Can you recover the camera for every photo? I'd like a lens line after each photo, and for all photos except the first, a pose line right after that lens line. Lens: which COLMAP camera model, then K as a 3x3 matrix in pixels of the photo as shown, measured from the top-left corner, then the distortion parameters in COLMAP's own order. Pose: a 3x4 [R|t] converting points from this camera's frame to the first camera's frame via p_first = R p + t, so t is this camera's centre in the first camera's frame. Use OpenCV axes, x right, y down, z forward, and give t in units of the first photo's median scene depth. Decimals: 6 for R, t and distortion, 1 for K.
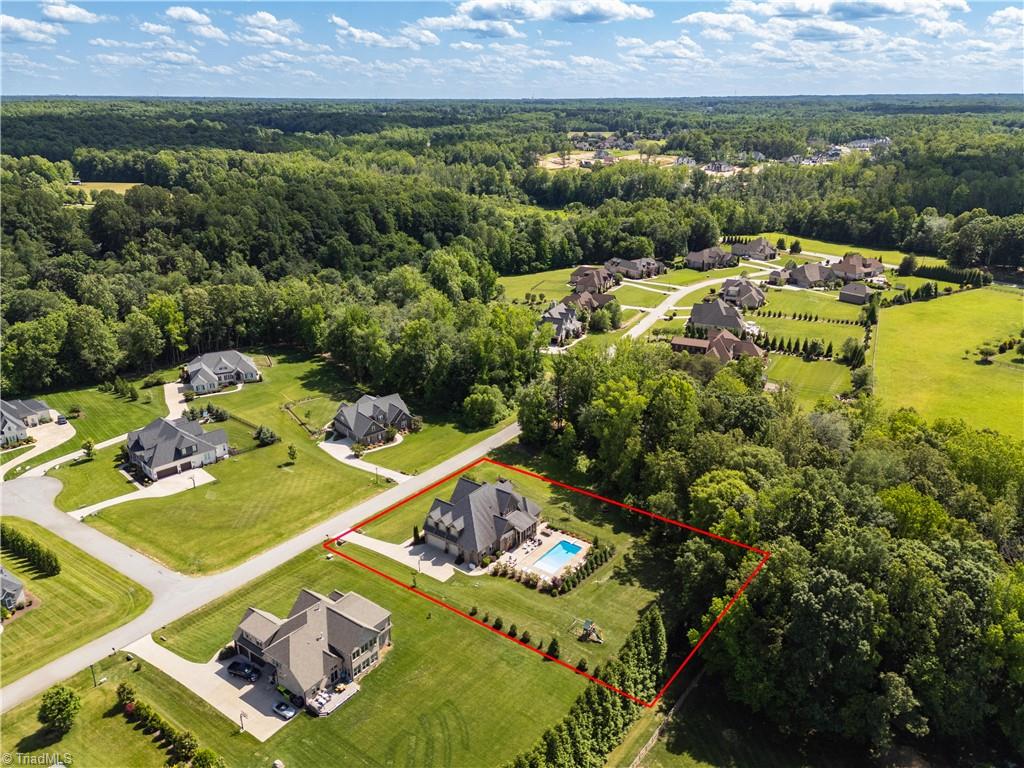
lens RADIAL K [[754.8, 0, 508.5], [0, 754.8, 365.9], [0, 0, 1]] dist [0.089347, -0.057344]
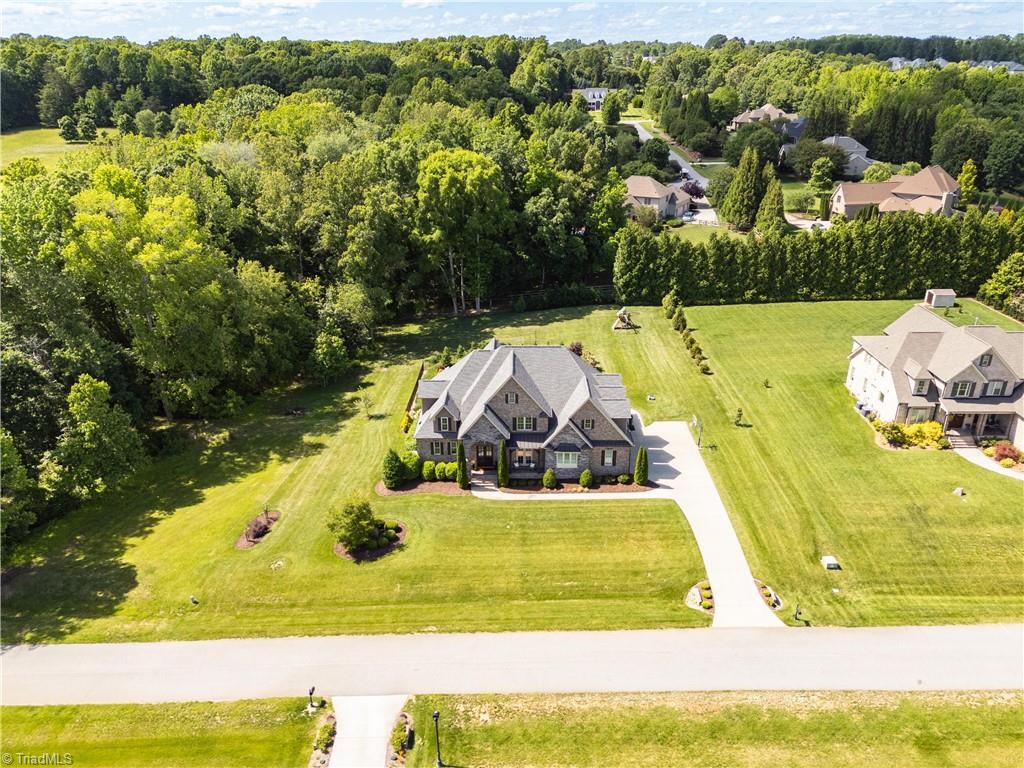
lens RADIAL K [[754.8, 0, 508.5], [0, 754.8, 365.9], [0, 0, 1]] dist [0.089347, -0.057344]
pose [[-0.586355, -0.288408, 0.756974, -0.406760], [0.285233, 0.801117, 0.526169, -0.084176], [-0.758175, 0.524436, -0.387475, 1.235883]]
